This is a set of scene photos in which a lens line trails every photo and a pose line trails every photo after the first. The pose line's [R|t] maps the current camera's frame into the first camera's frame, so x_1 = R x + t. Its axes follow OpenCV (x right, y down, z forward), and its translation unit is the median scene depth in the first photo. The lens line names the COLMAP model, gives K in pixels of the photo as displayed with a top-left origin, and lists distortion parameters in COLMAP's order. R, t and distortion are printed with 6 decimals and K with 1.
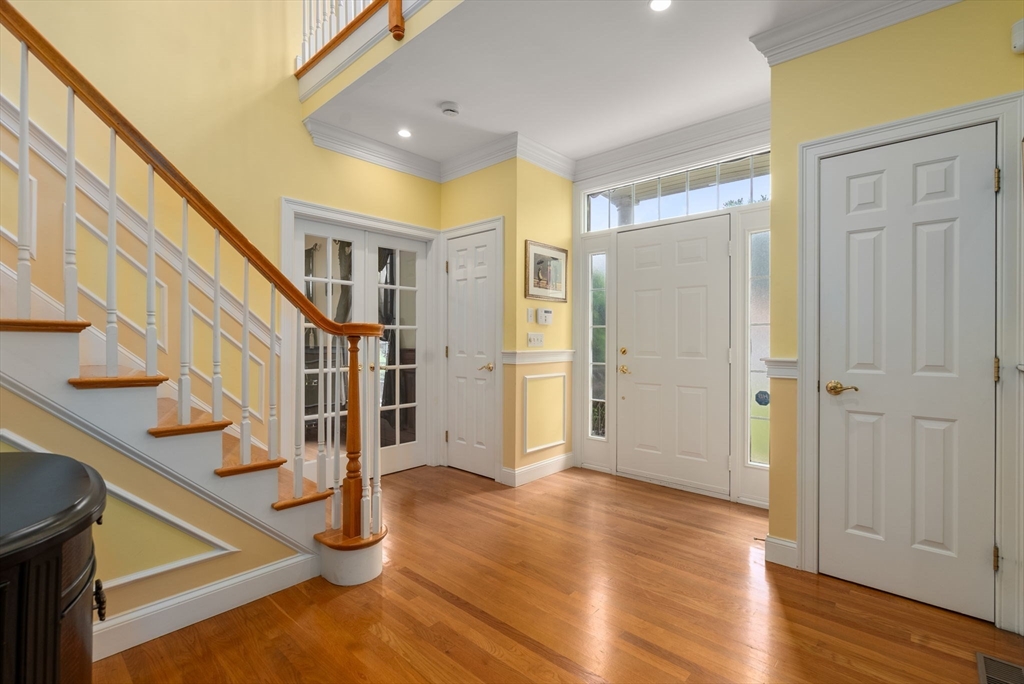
lens RADIAL K [[471.9, 0, 517.4], [0, 471.9, 342.4], [0, 0, 1]] dist [-0.001965, 0.000166]
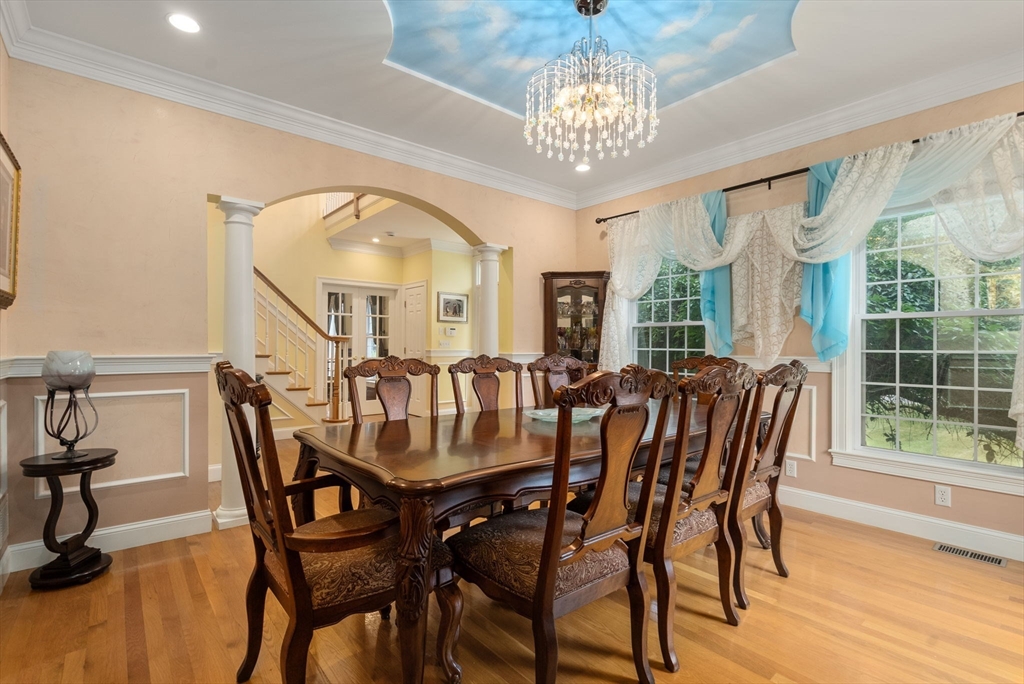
lens RADIAL K [[471.9, 0, 514.7], [0, 471.9, 344.1], [0, 0, 1]] dist [-0.001965, 0.000166]
pose [[0.990943, -0.005450, -0.134169, 0.584746], [0.005790, 0.999981, 0.002137, -0.006097], [0.134155, -0.002895, 0.990956, -0.865956]]
